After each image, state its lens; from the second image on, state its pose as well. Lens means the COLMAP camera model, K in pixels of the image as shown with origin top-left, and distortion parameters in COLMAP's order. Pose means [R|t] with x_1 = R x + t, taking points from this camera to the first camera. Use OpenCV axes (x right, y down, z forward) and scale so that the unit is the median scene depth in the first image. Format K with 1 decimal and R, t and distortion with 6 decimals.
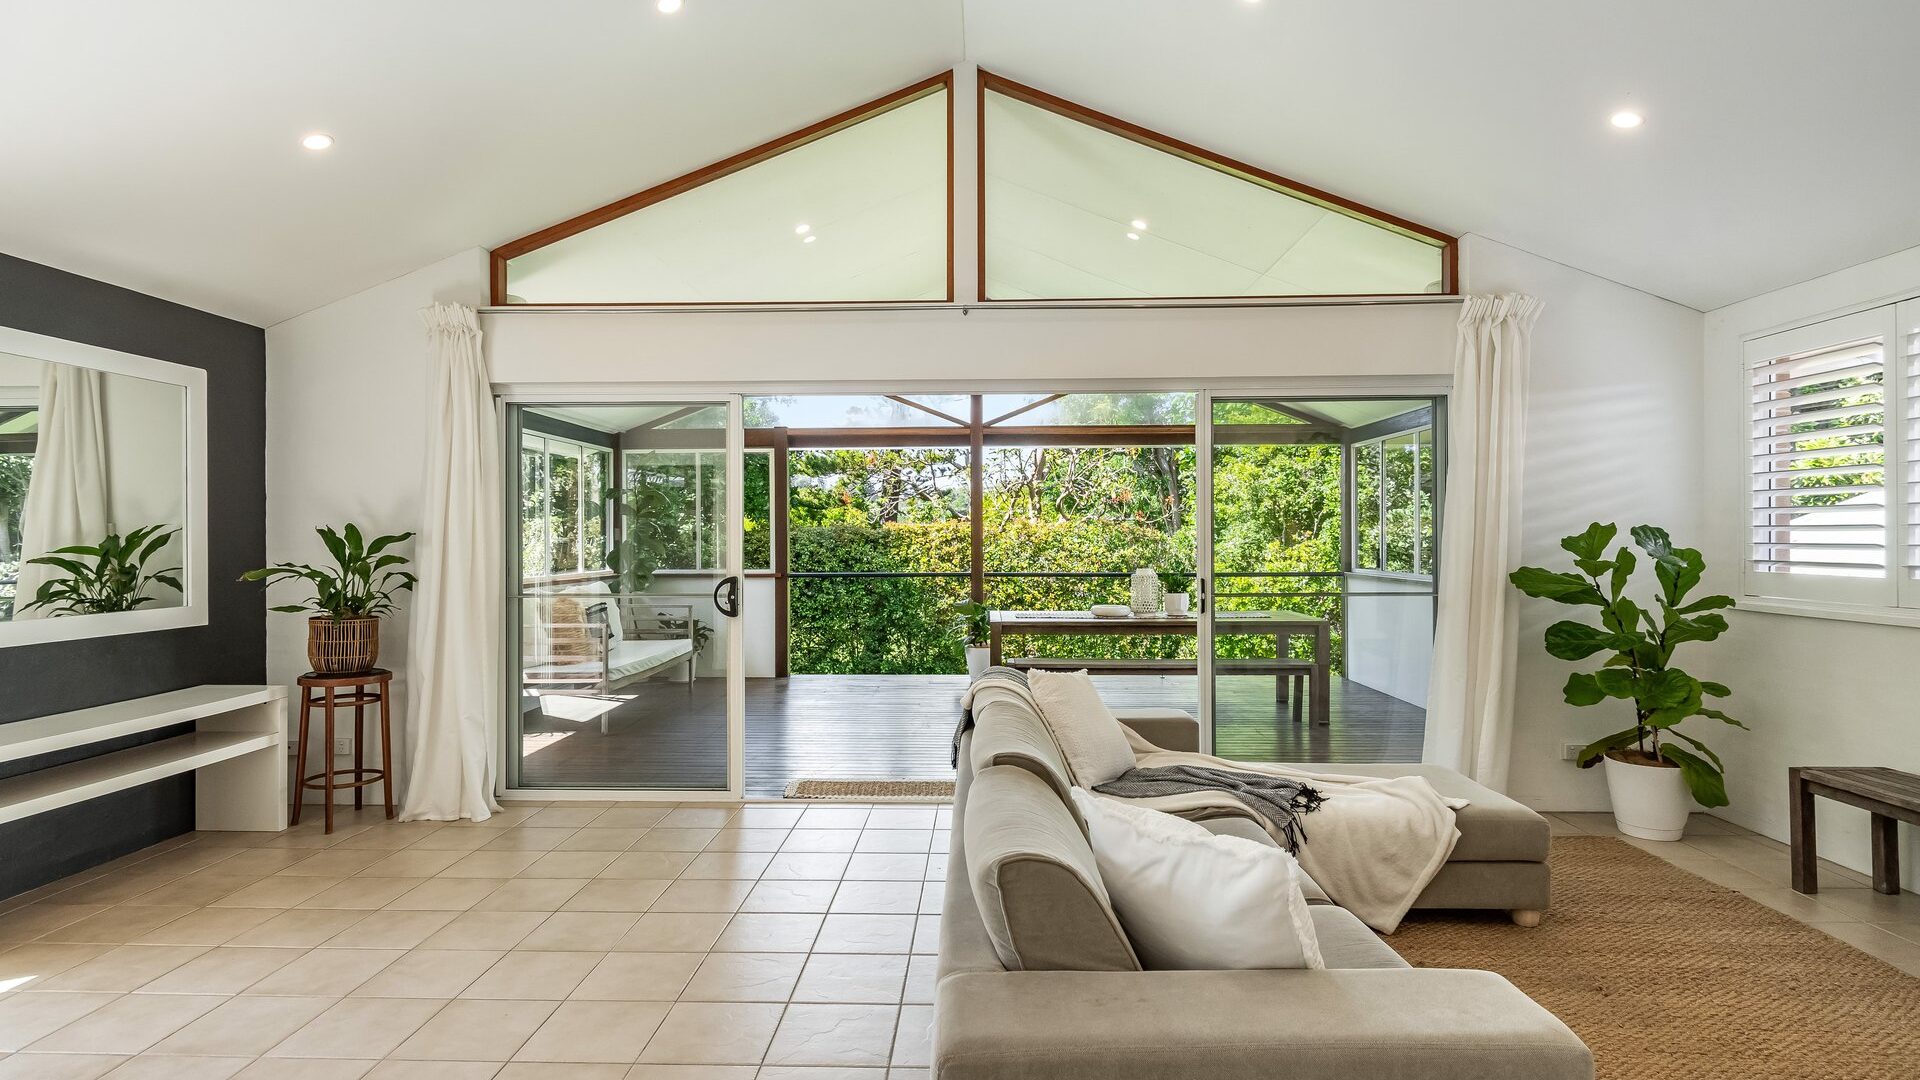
lens RADIAL K [[945.0, 0, 959.5], [0, 945.0, 543.3], [0, 0, 1]] dist [0.002587, 0.000277]
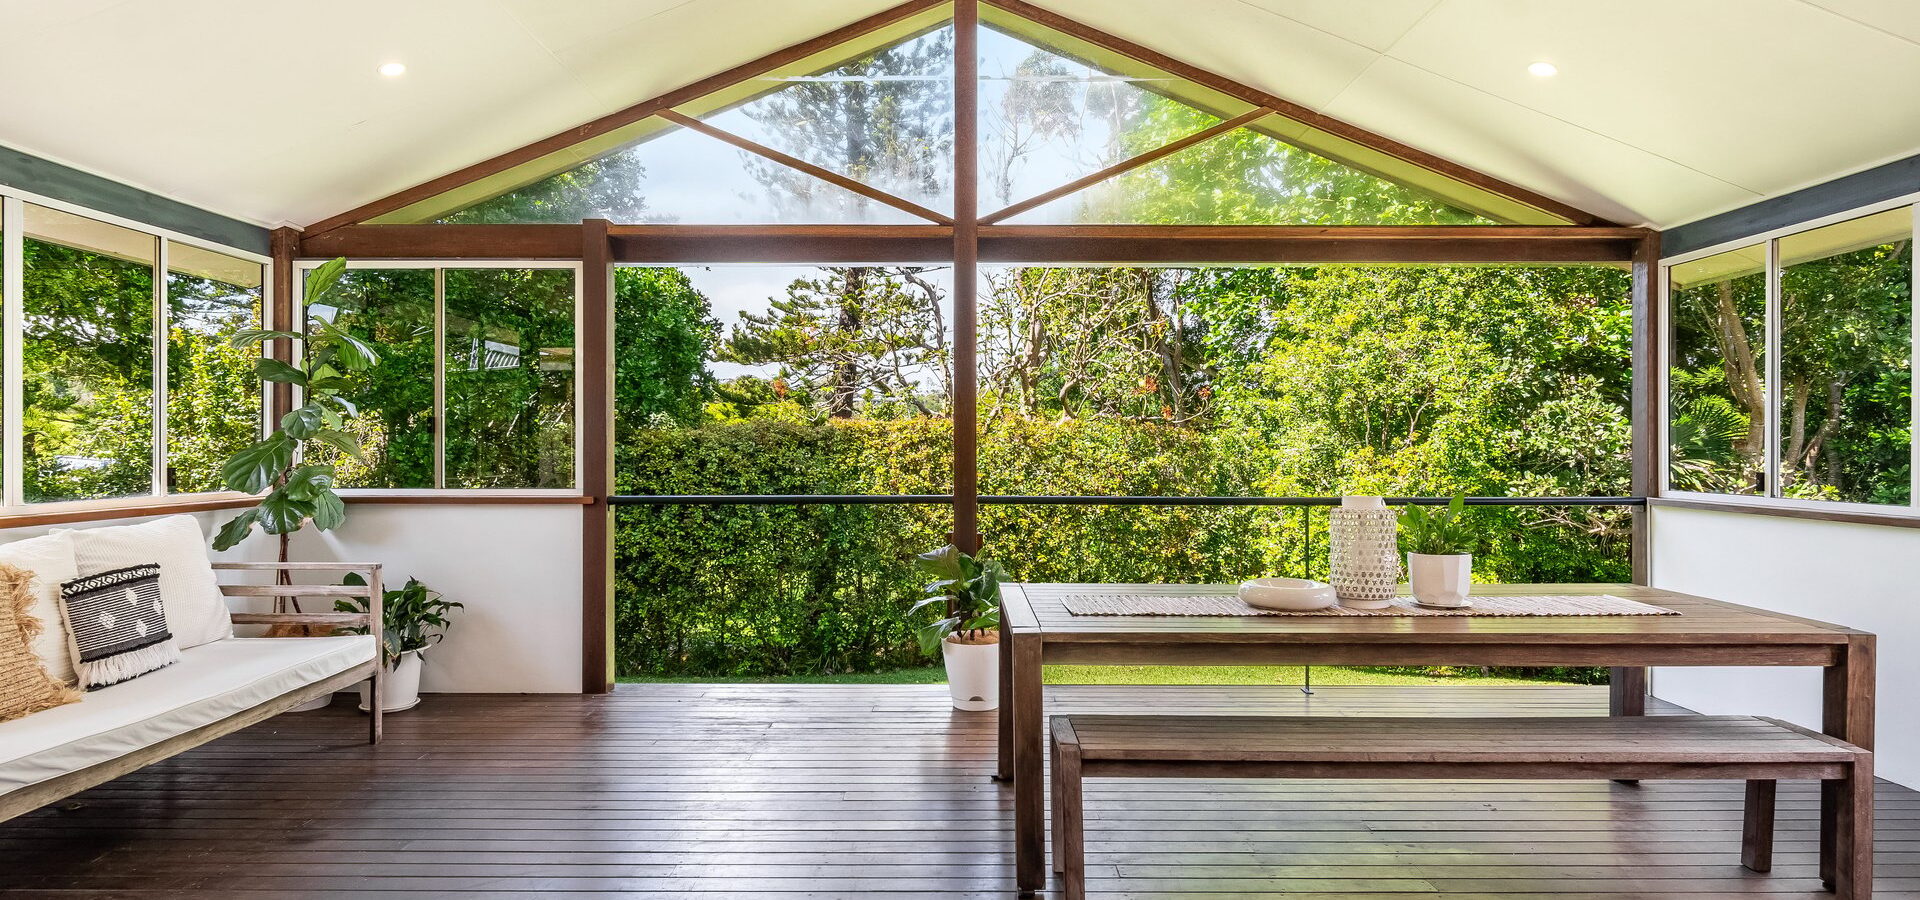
lens RADIAL K [[974.4, 0, 959.3], [0, 974.4, 450.6], [0, 0, 1]] dist [-0.001908, -0.000297]
pose [[0.999466, 0.004454, 0.032373, -0.001782], [-0.004407, 0.999989, -0.001506, 0.003384], [-0.032379, 0.001363, 0.999475, 0.253599]]
